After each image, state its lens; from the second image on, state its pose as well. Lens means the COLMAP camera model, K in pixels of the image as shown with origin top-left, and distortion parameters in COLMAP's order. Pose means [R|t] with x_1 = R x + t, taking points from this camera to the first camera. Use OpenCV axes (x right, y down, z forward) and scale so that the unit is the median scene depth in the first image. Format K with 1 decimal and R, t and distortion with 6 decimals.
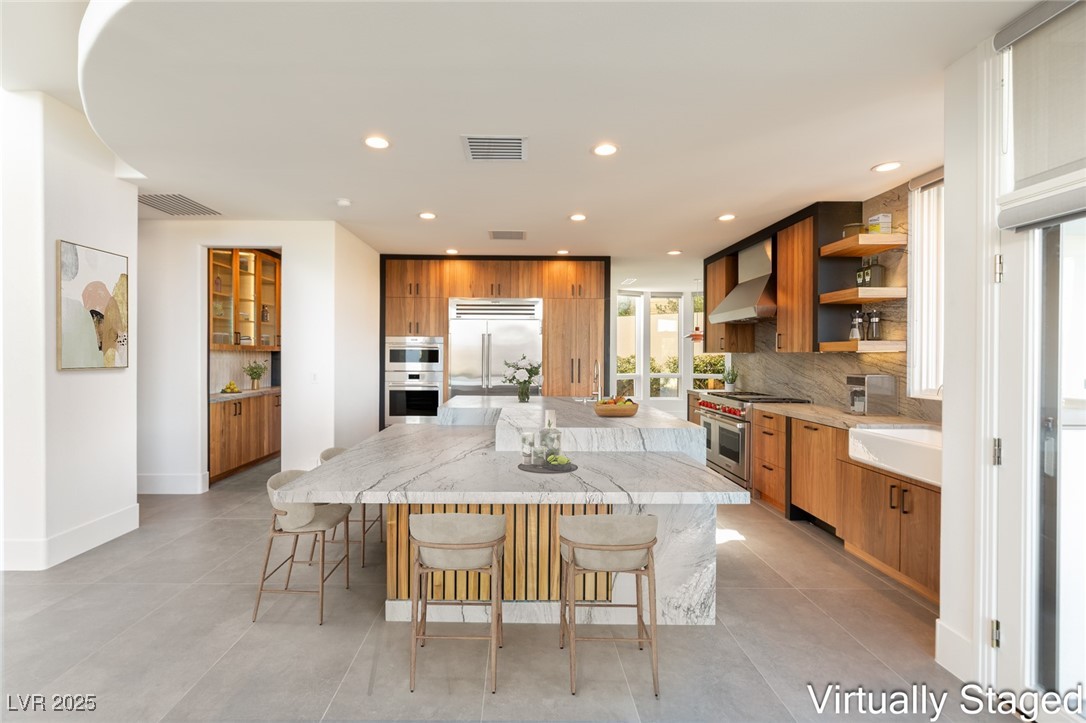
lens RADIAL K [[505.6, 0, 522.8], [0, 505.6, 355.3], [0, 0, 1]] dist [-0.014398, 0.000978]
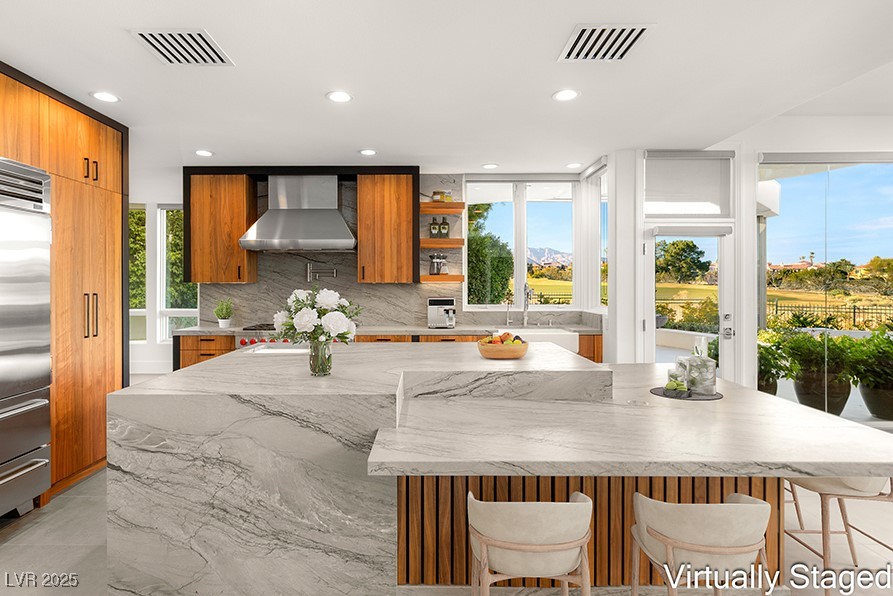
lens RADIAL K [[481.1, 0, 430.4], [0, 481.1, 286.5], [0, 0, 1]] dist [-0.004884, 0.001255]
pose [[0.000001, -0.010151, 0.999948, -0.436949], [0.001548, 0.999947, 0.010151, -0.005923], [-0.999999, 0.001548, 0.000017, 0.653575]]
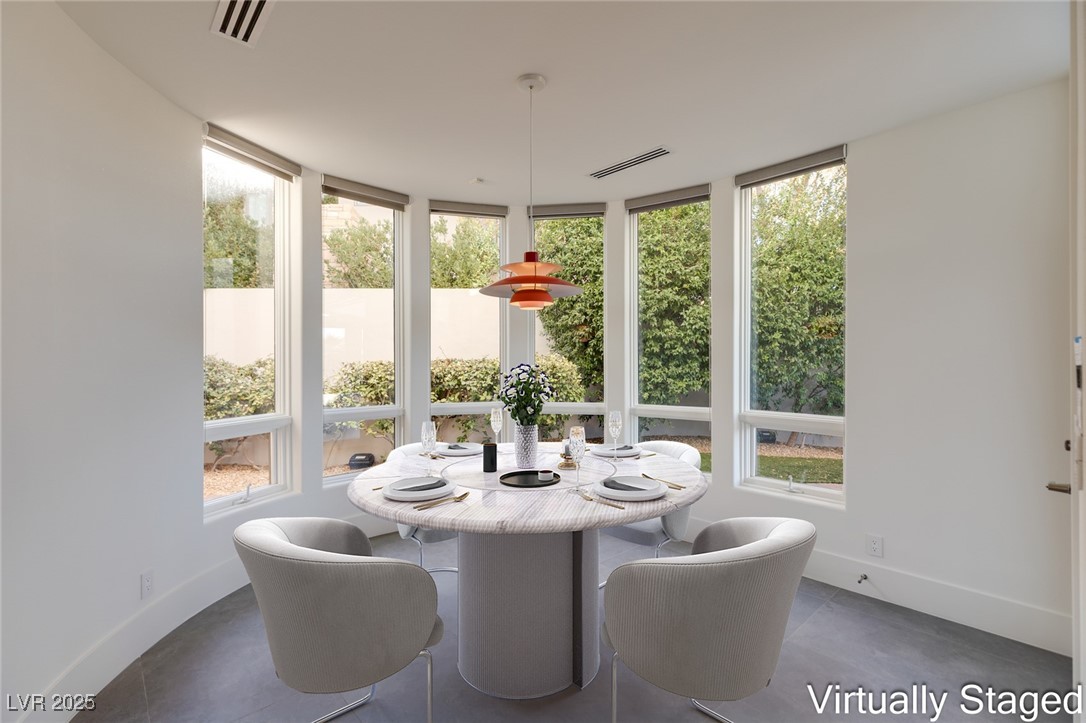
lens RADIAL K [[480.8, 0, 524.8], [0, 480.8, 363.1], [0, 0, 1]] dist [0.000282, 0.000011]
pose [[0.750035, -0.005961, 0.661371, 0.227081], [0.006420, 0.999978, 0.001731, 0.007095], [-0.661367, 0.002948, 0.750057, 1.083876]]
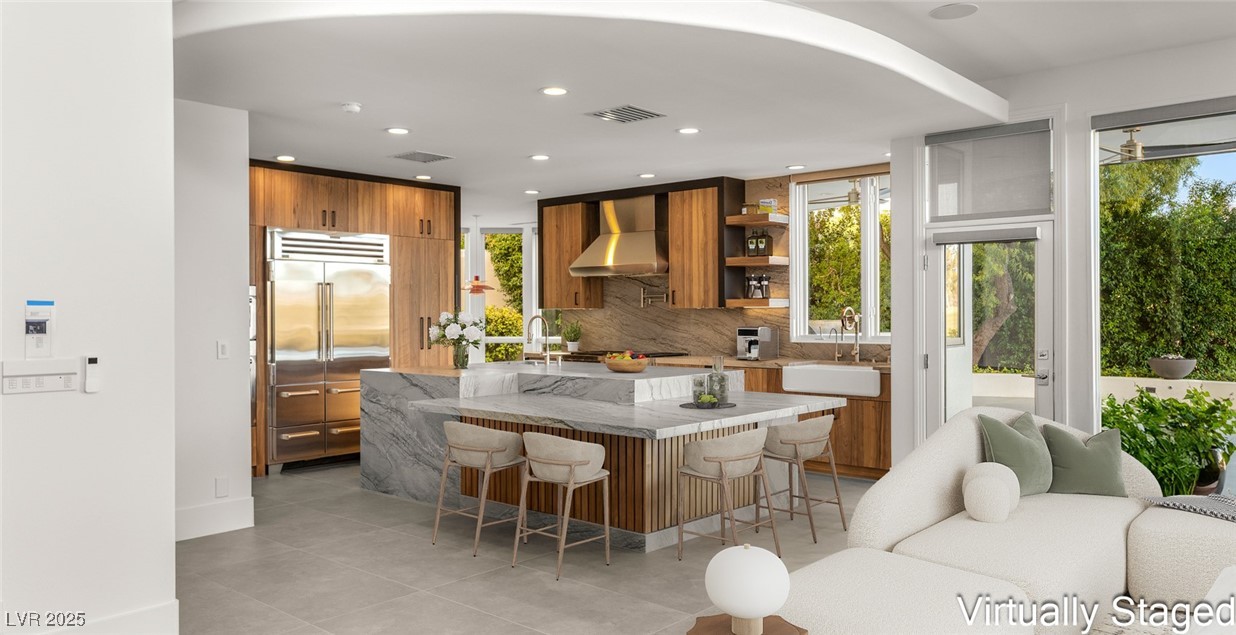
lens RADIAL K [[879.7, 0, 624.8], [0, 879.7, 319.0], [0, 0, 1]] dist [0.006897, -0.001127]
pose [[0.655423, -0.013816, 0.755136, -0.726283], [0.007806, 0.999903, 0.011519, -0.003805], [-0.755222, -0.001655, 0.655467, -0.097726]]
